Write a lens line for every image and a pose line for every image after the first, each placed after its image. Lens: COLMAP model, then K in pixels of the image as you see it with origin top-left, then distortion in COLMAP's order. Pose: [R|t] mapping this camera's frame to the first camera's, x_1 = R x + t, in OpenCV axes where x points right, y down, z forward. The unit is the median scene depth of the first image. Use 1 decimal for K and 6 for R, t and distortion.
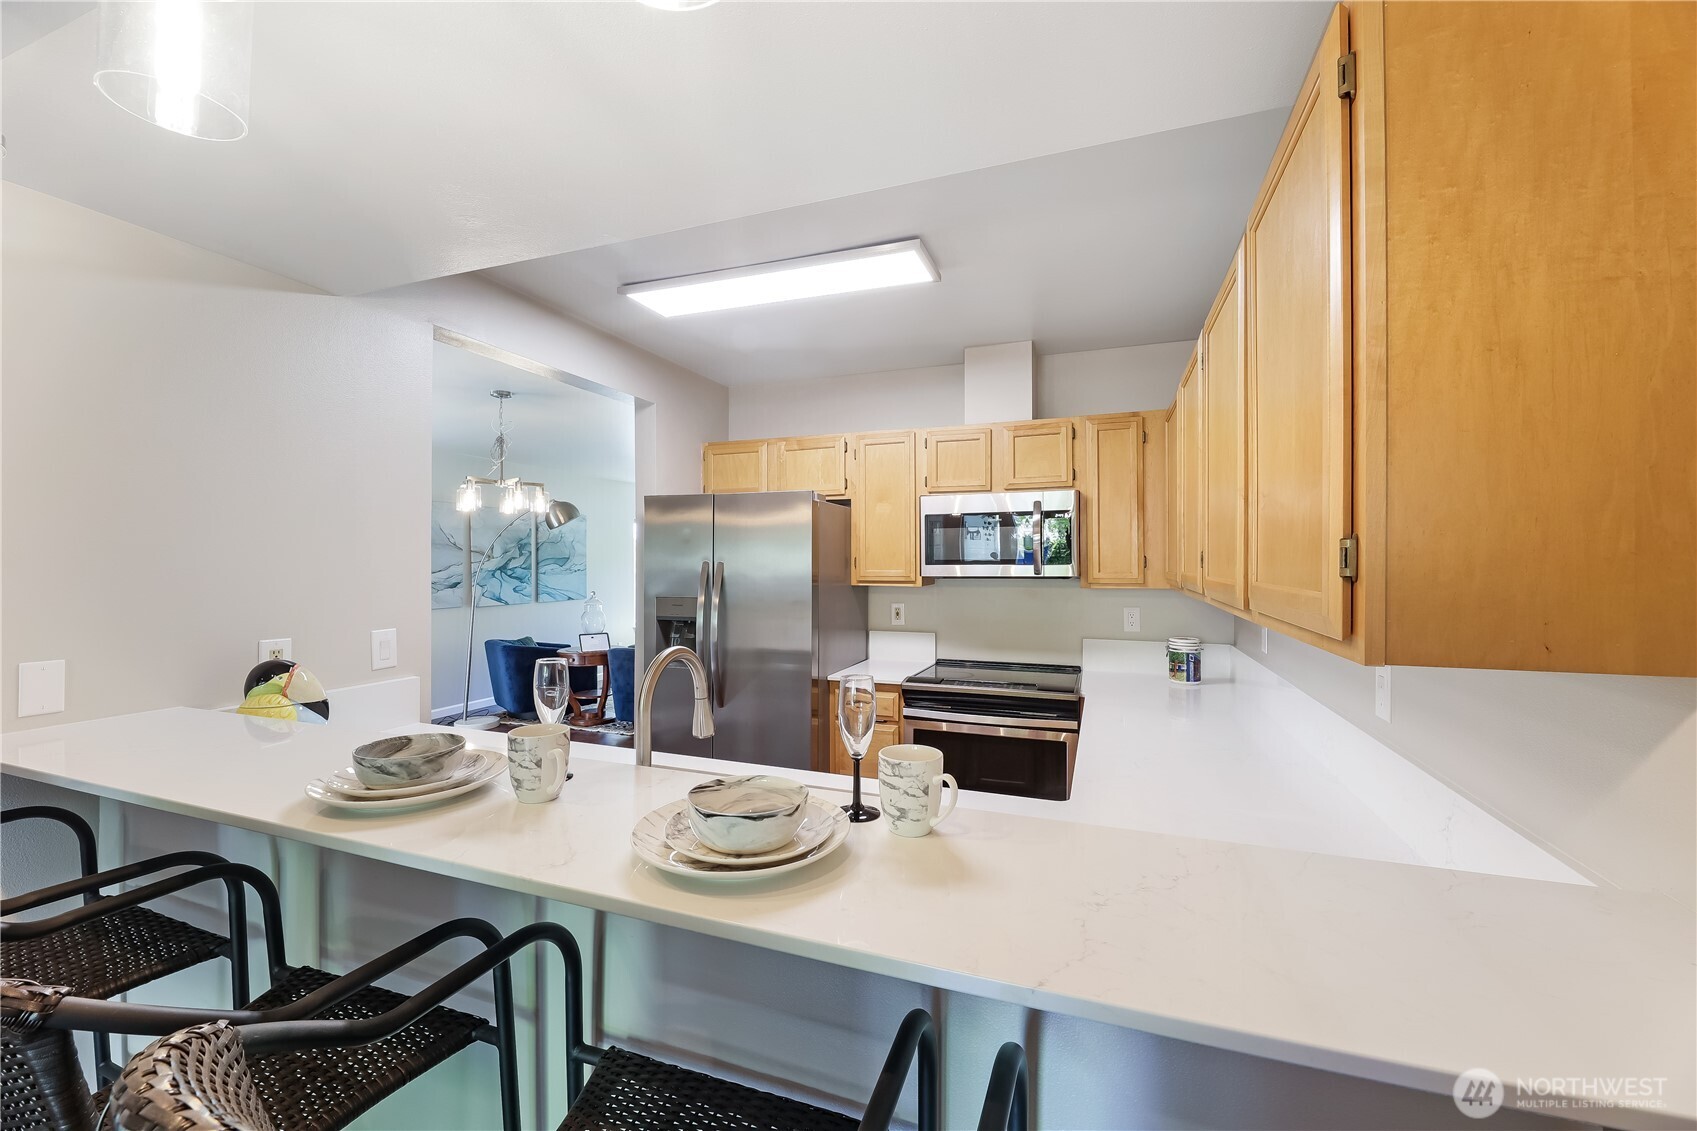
lens RADIAL K [[694.8, 0, 855.3], [0, 694.8, 565.9], [0, 0, 1]] dist [0.002993, -0.002088]
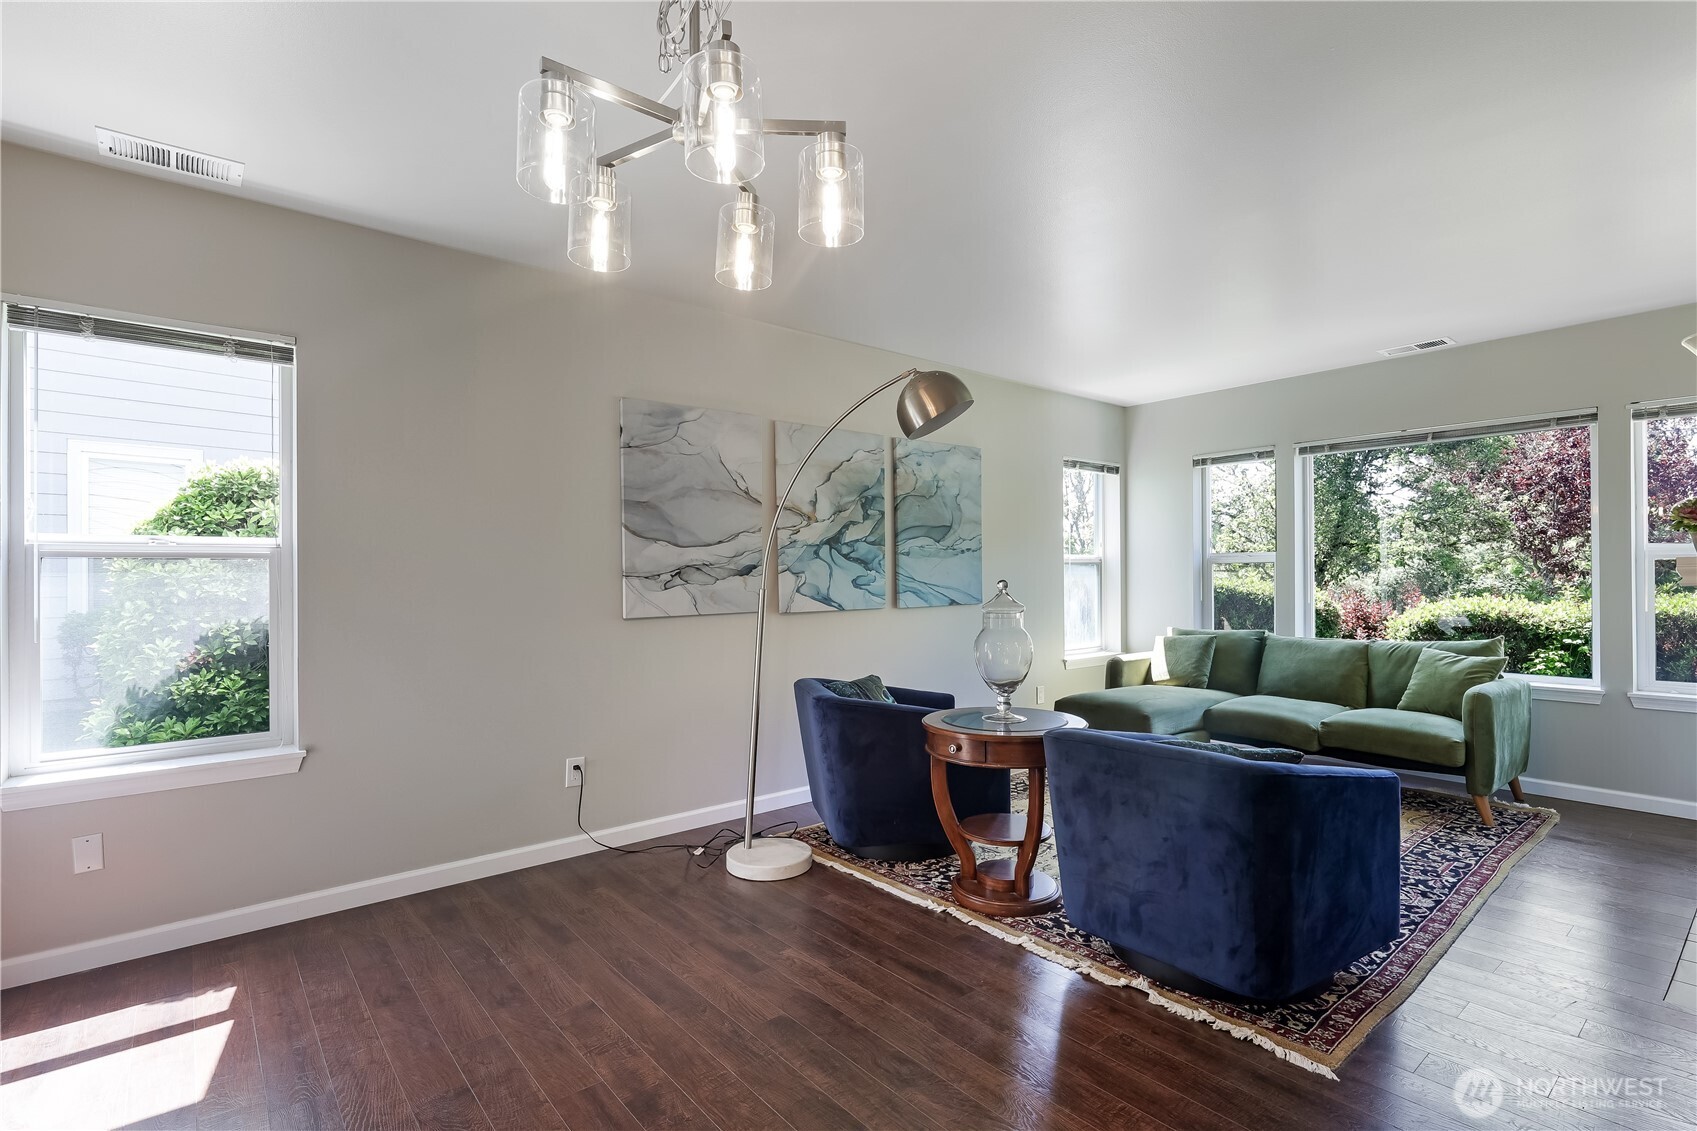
lens RADIAL K [[784.8, 0, 847.5], [0, 784.8, 574.0], [0, 0, 1]] dist [0.002823, 0.000251]
pose [[0.864374, -0.003303, -0.502839, -0.225948], [0.001588, 0.999991, -0.003838, 0.035013], [0.502847, 0.002519, 0.864372, 0.558734]]
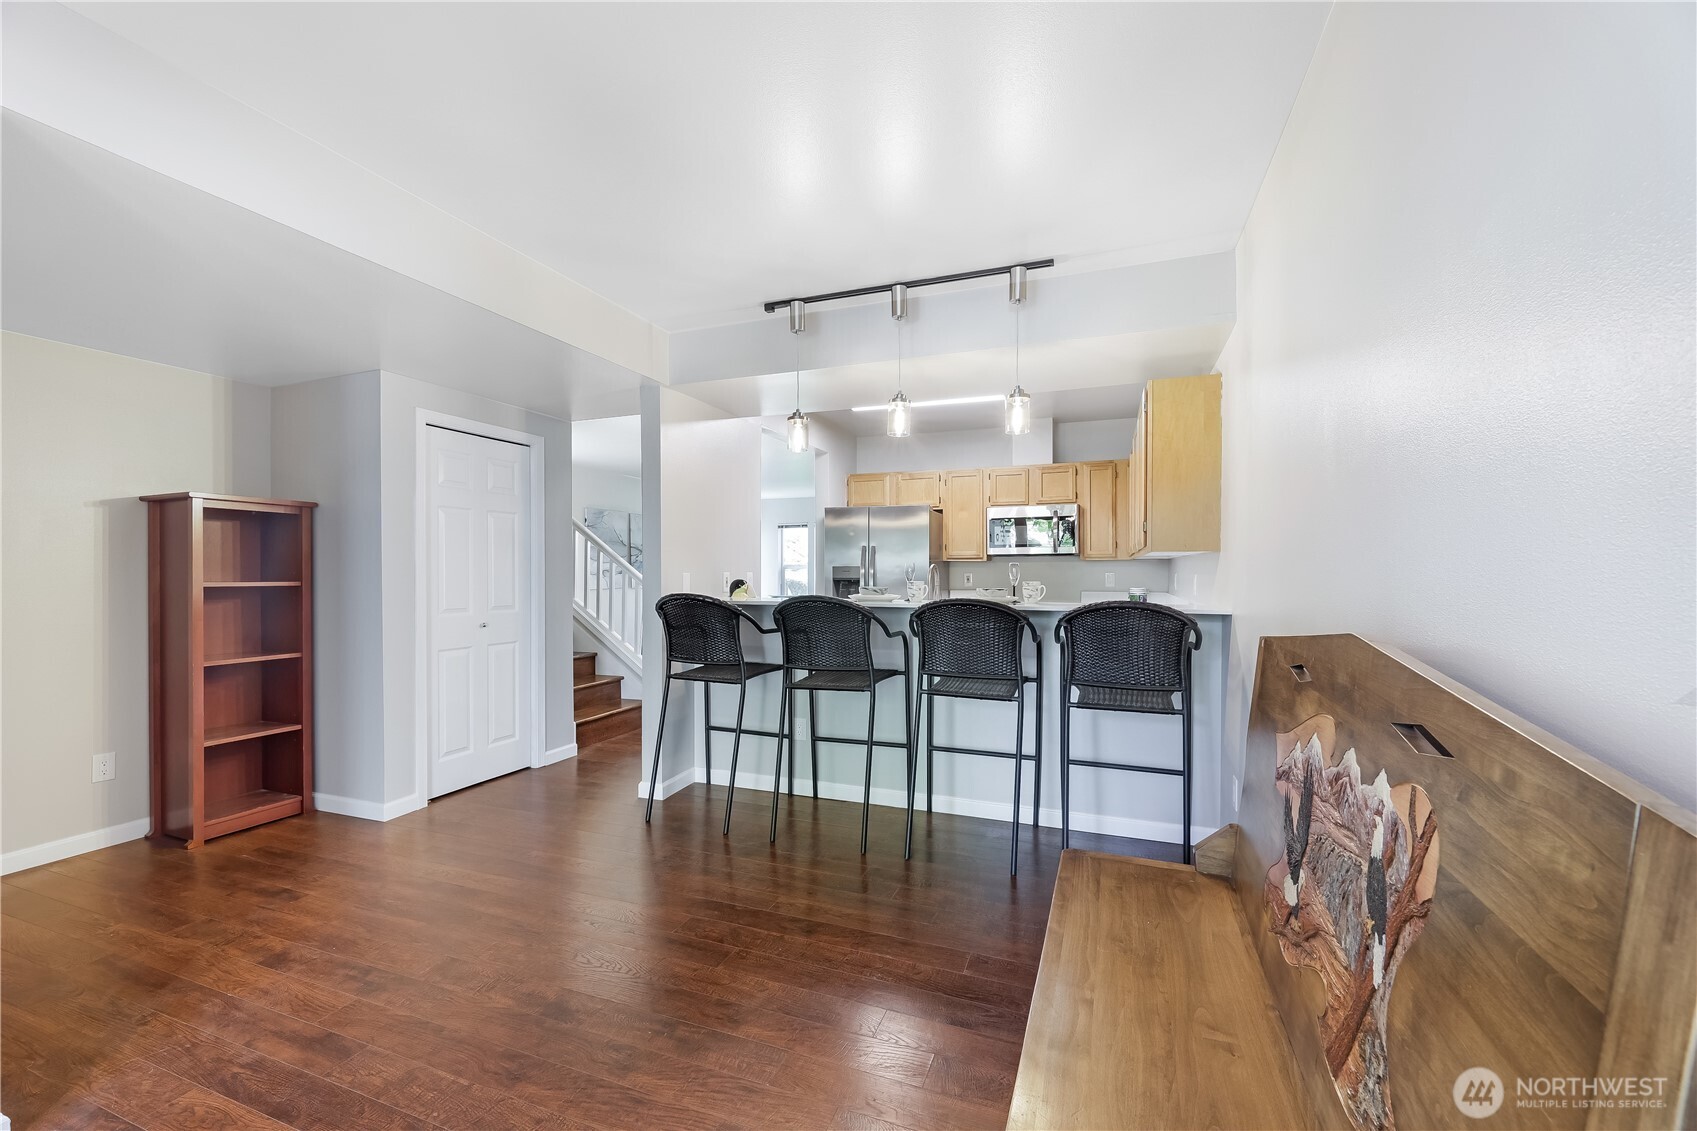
lens RADIAL K [[694.8, 0, 849.6], [0, 694.8, 578.7], [0, 0, 1]] dist [0.002993, -0.002088]
pose [[0.999986, -0.001038, -0.005220, -0.127705], [0.001080, 0.999967, 0.008095, 0.032907], [0.005212, -0.008101, 0.999954, -0.389201]]
